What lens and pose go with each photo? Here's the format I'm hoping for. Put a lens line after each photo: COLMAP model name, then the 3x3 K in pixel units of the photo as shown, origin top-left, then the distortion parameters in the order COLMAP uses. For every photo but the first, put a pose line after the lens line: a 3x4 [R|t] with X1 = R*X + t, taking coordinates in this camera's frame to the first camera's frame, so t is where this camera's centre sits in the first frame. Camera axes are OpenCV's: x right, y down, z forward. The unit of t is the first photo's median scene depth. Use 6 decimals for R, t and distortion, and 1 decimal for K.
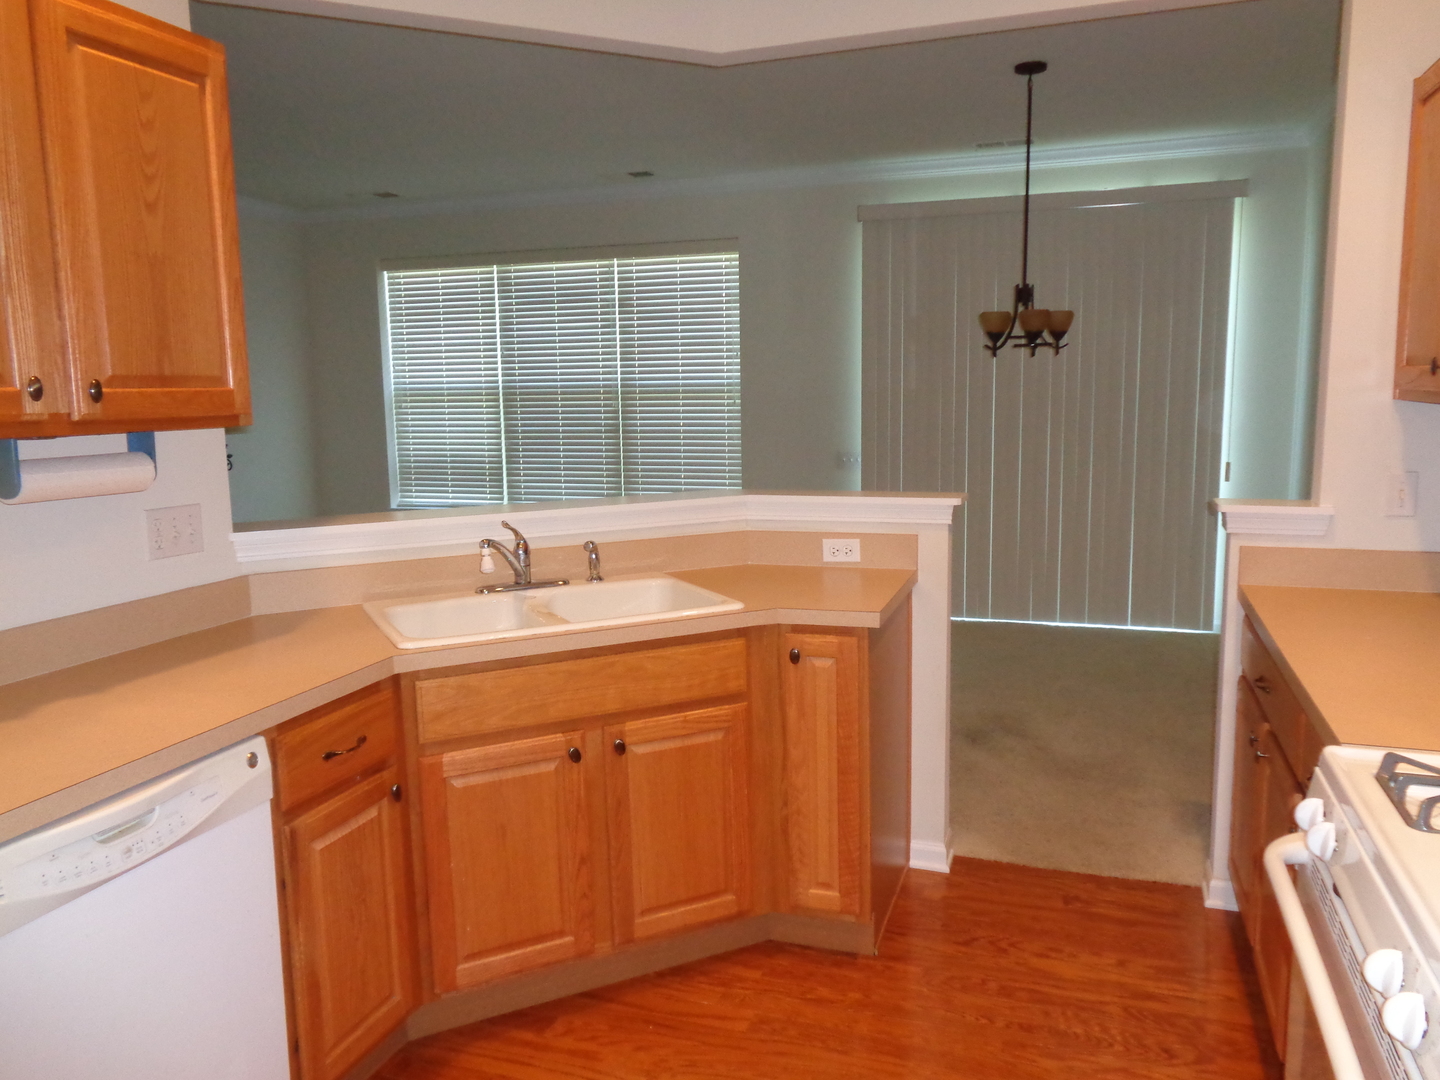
lens RADIAL K [[1082.4, 0, 720.9], [0, 1082.4, 536.9], [0, 0, 1]] dist [0.006375, 0.006743]
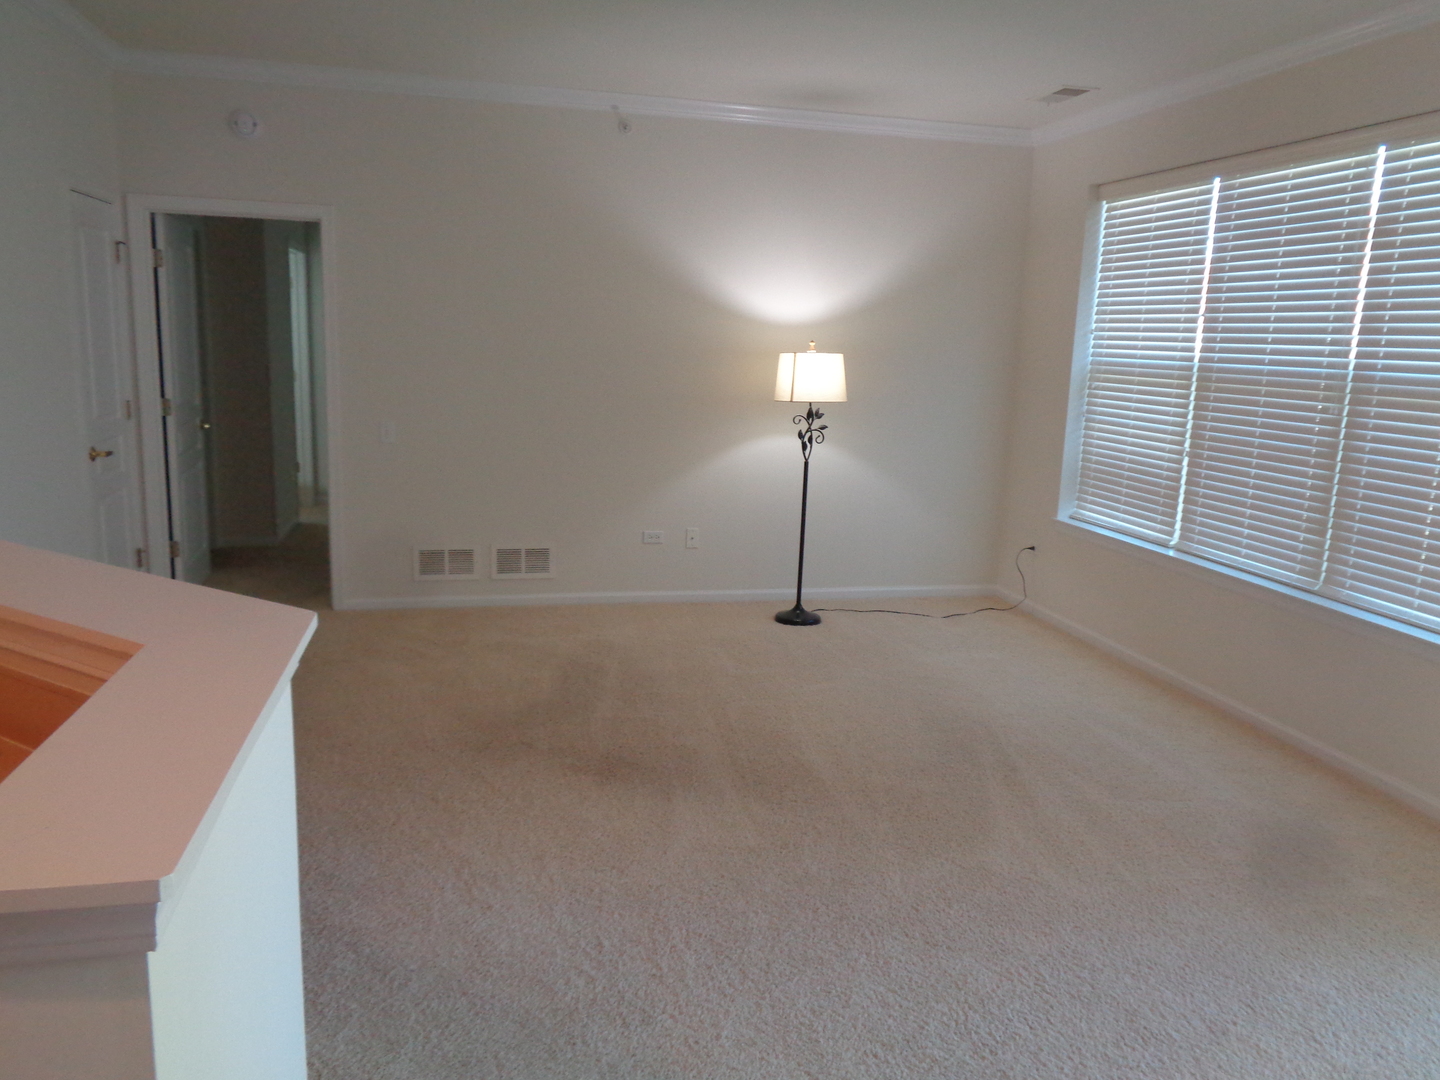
lens RADIAL K [[1082.4, 0, 719.9], [0, 1082.4, 542.3], [0, 0, 1]] dist [0.006375, 0.006743]
pose [[0.519094, 0.204465, -0.829901, 0.219825], [-0.188450, 0.974450, 0.122205, -0.061762], [0.833683, 0.092959, 0.544363, 0.415719]]
